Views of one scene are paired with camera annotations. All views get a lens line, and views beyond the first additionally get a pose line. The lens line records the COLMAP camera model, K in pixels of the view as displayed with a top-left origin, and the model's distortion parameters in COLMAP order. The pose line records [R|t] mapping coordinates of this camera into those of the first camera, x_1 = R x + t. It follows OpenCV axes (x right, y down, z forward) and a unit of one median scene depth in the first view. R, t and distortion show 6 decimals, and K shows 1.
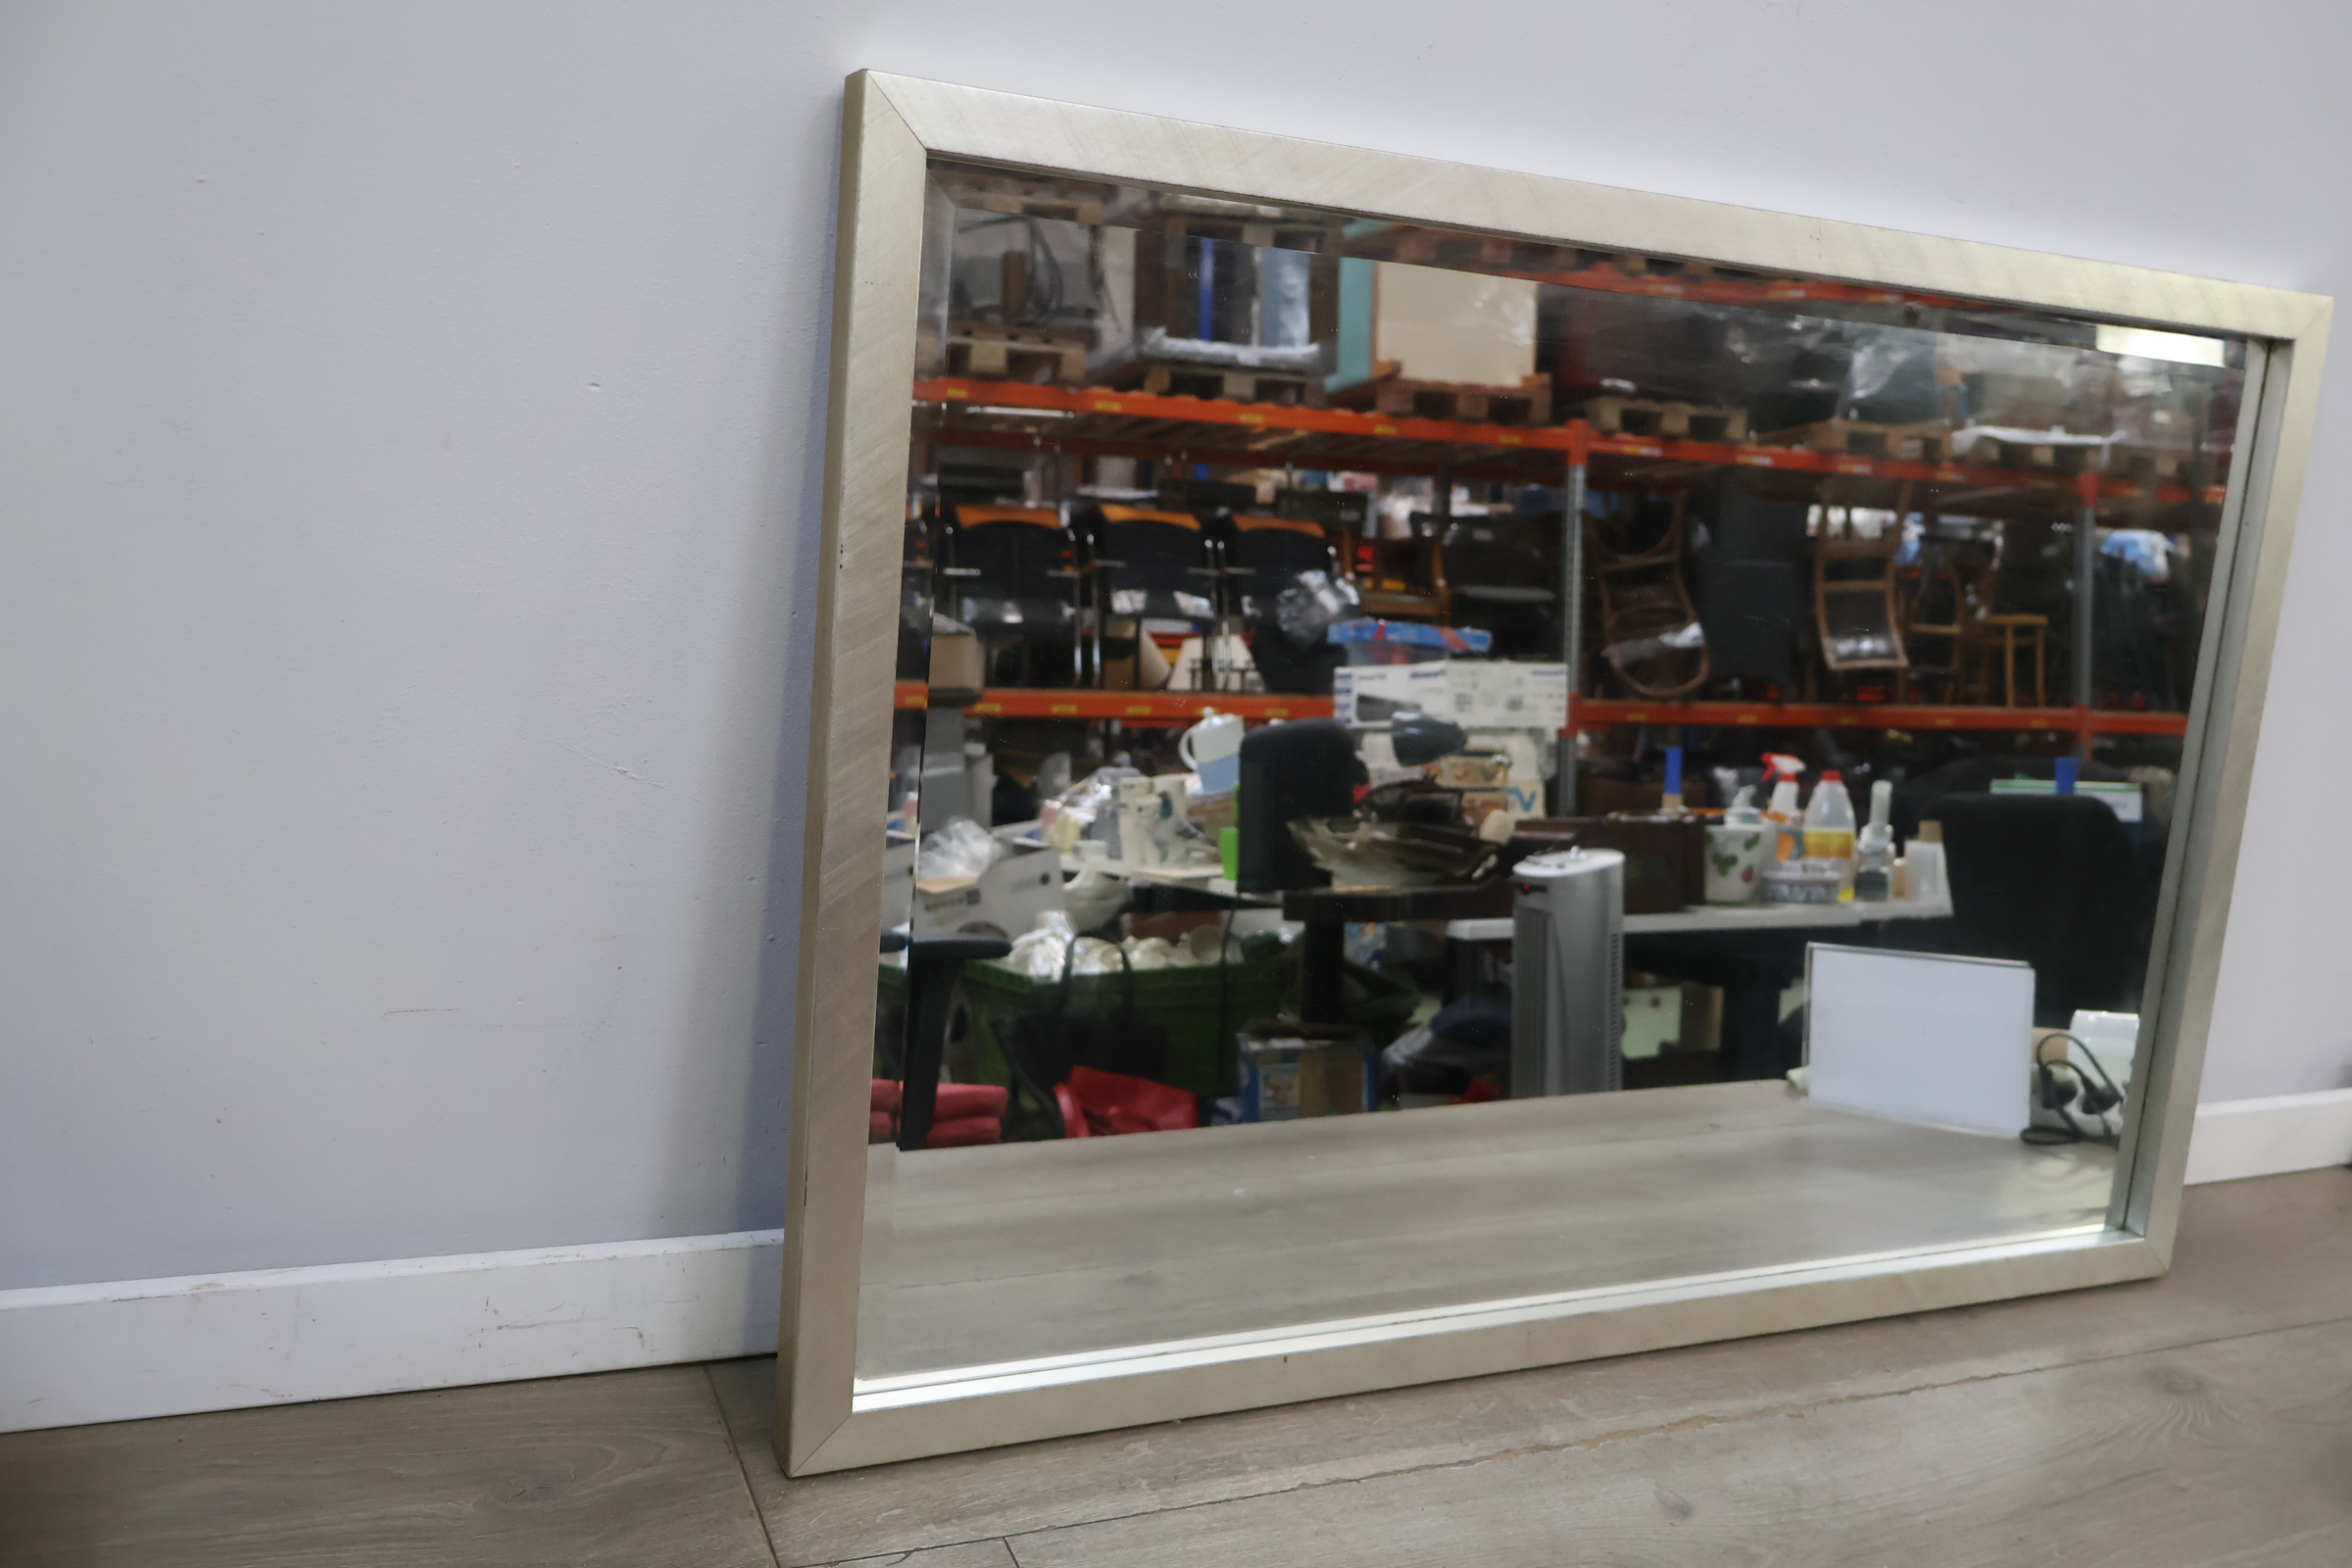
lens RADIAL K [[2054.2, 0, 1017.2], [0, 2054.2, 785.2], [0, 0, 1]] dist [0.026357, -0.002086]
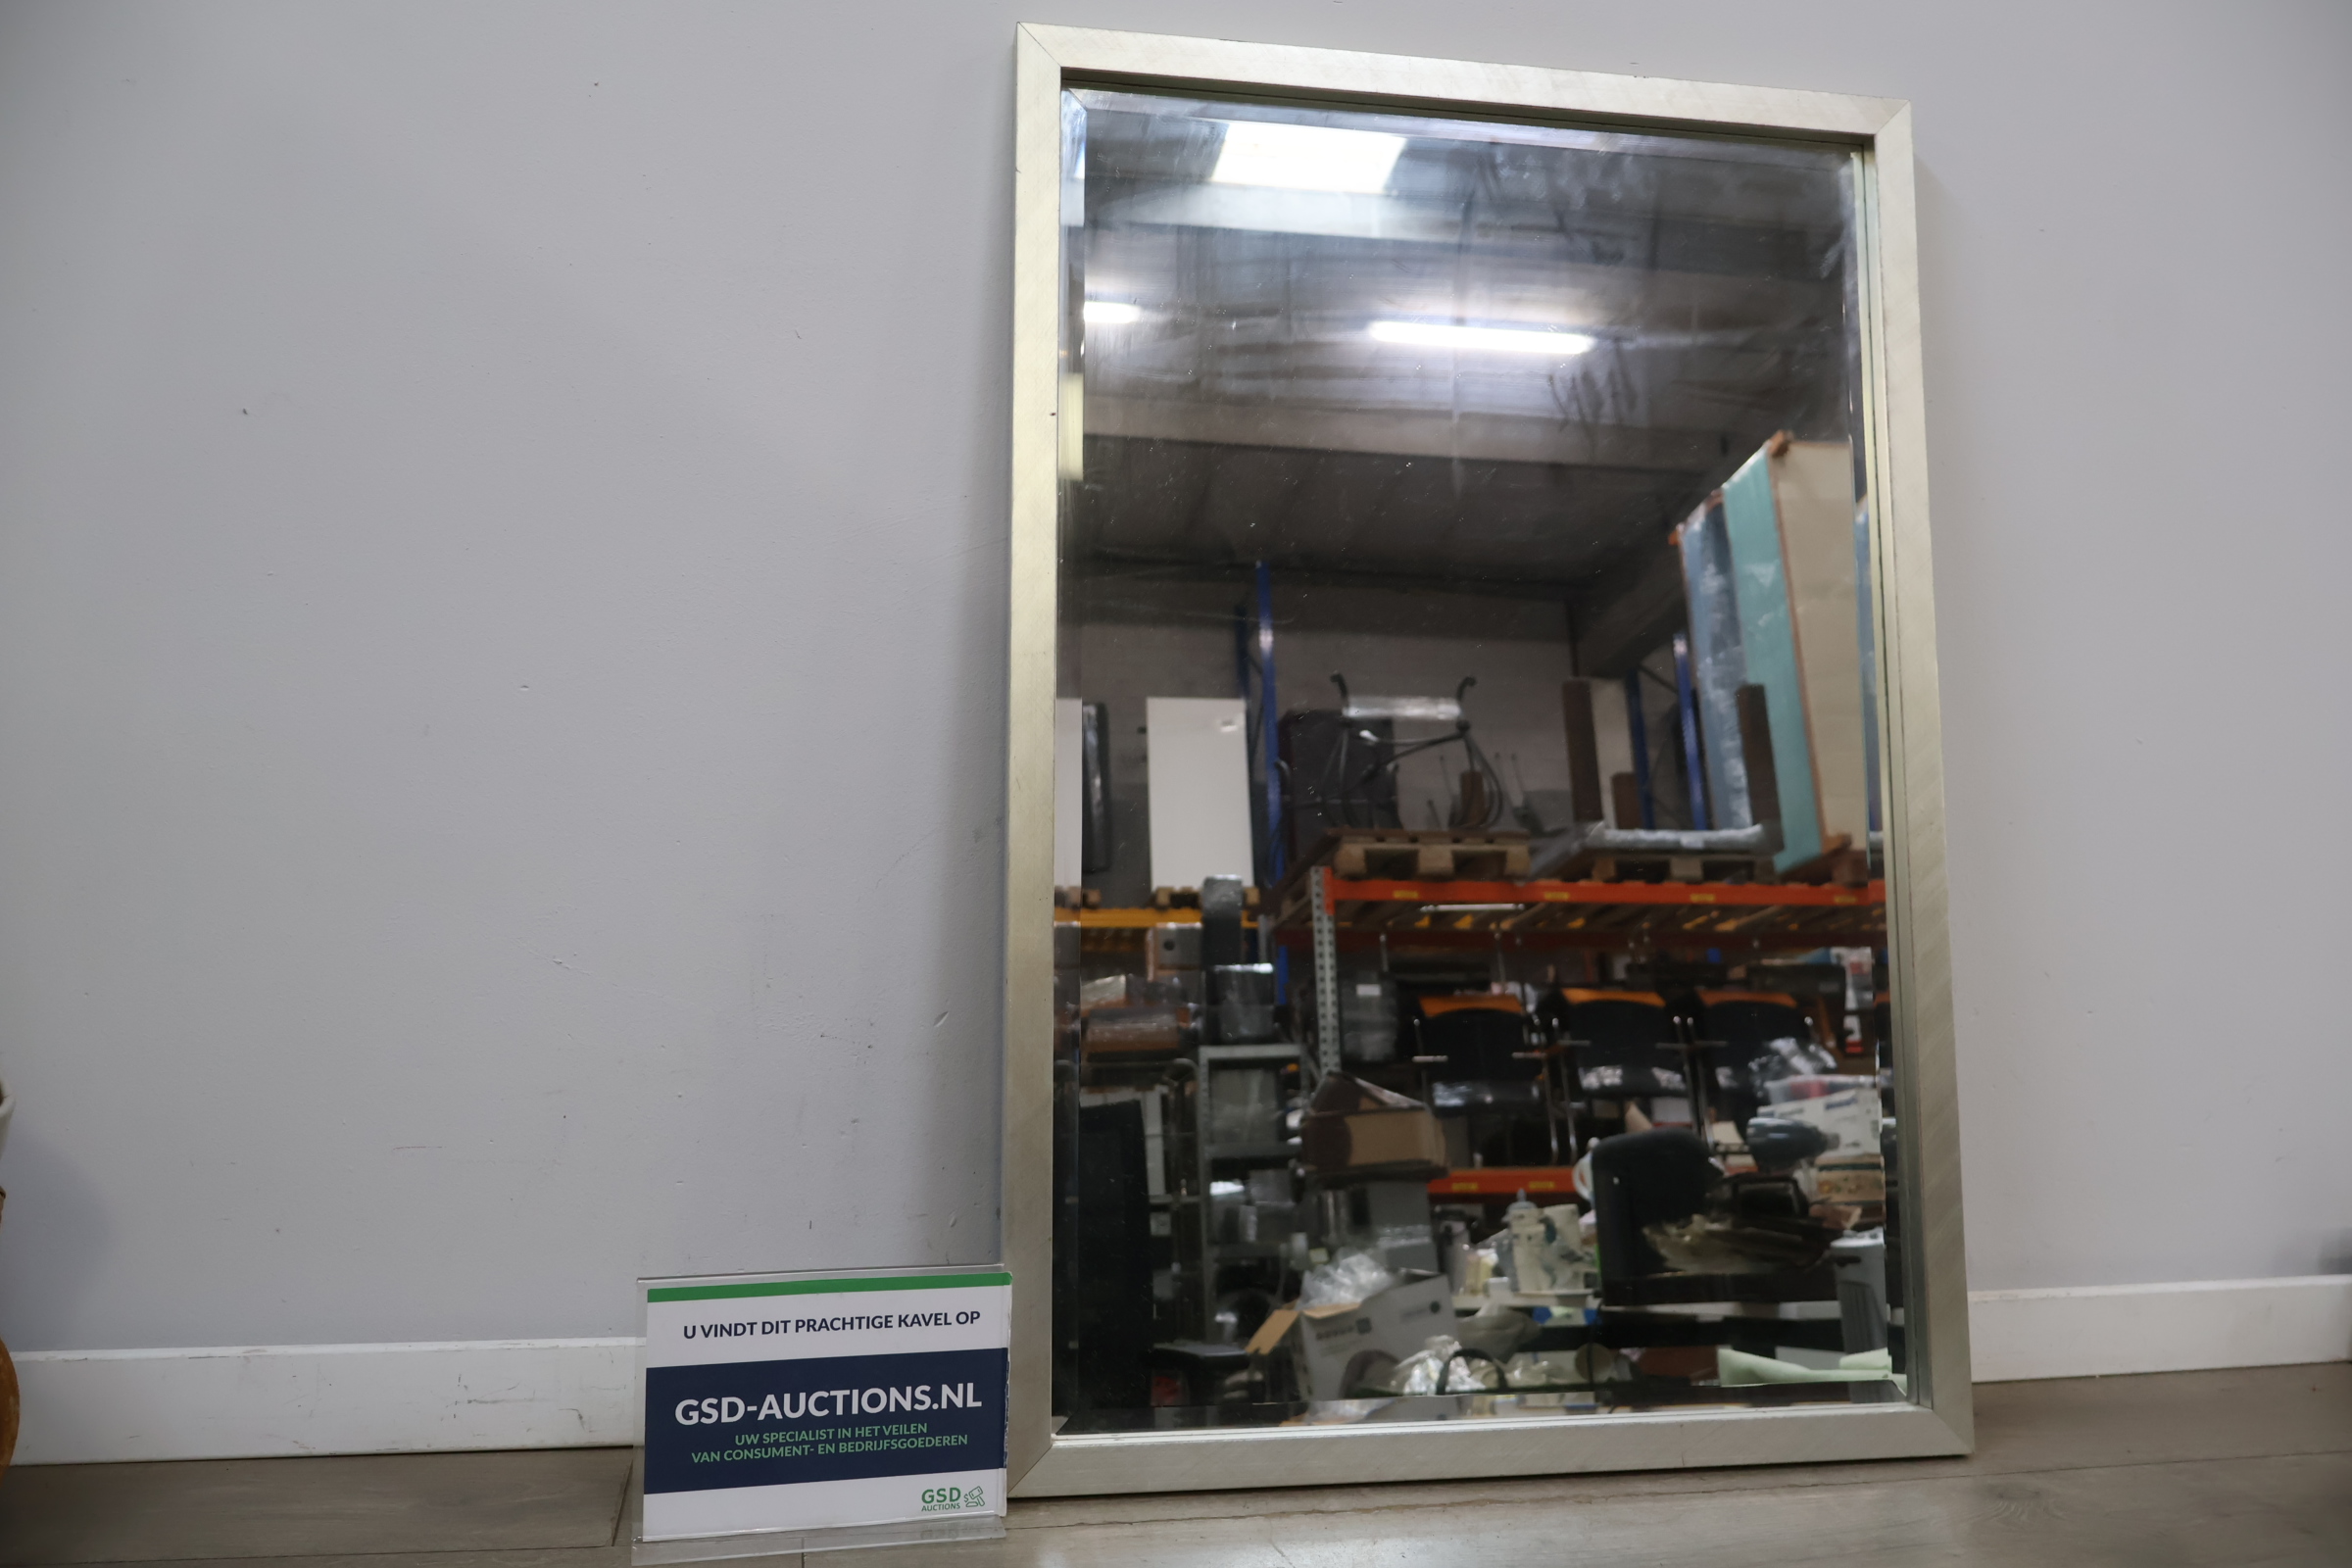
lens RADIAL K [[1989.1, 0, 1176.0], [0, 1989.1, 784.0], [0, 0, 1]] dist [-0.046070, 0.004233]
pose [[0.965801, -0.103759, -0.237619, 0.104156], [0.030933, 0.956003, -0.291722, 0.055341], [0.257433, 0.274395, 0.926518, -0.025343]]
